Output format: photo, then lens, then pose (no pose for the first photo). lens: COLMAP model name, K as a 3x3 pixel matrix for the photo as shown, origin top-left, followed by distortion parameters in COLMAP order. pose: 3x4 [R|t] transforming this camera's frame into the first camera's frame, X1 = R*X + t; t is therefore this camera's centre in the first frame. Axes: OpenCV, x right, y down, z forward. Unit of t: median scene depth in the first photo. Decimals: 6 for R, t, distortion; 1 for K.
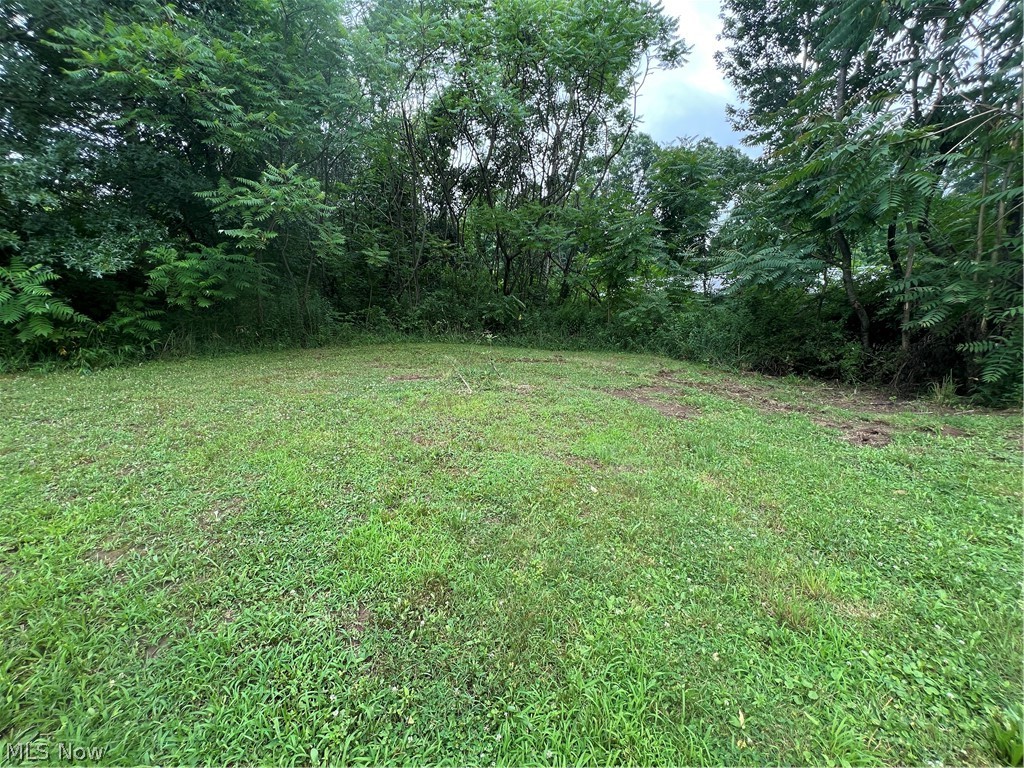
lens RADIAL K [[411.0, 0, 512.8], [0, 411.0, 383.8], [0, 0, 1]] dist [-0.000457, -0.000188]
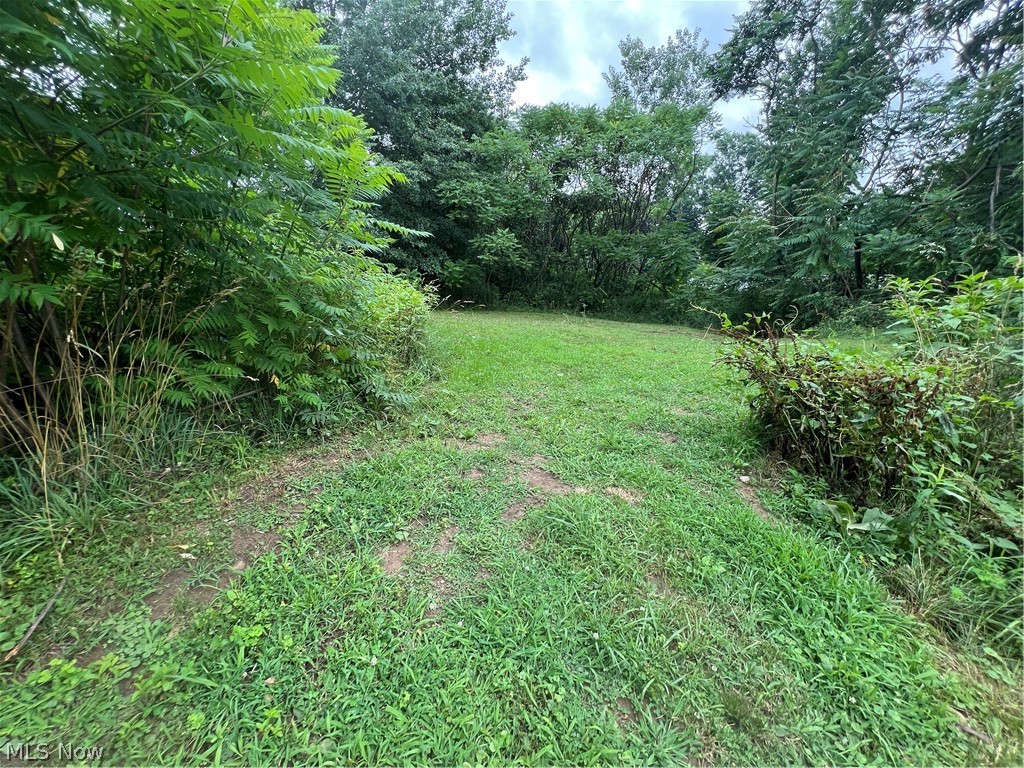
lens RADIAL K [[411.0, 0, 511.4], [0, 411.0, 384.9], [0, 0, 1]] dist [-0.000457, -0.000188]
pose [[0.974619, 0.083552, -0.207692, 0.029820], [-0.079006, 0.996419, 0.030103, 0.144604], [0.209464, -0.012930, 0.977731, -0.653924]]
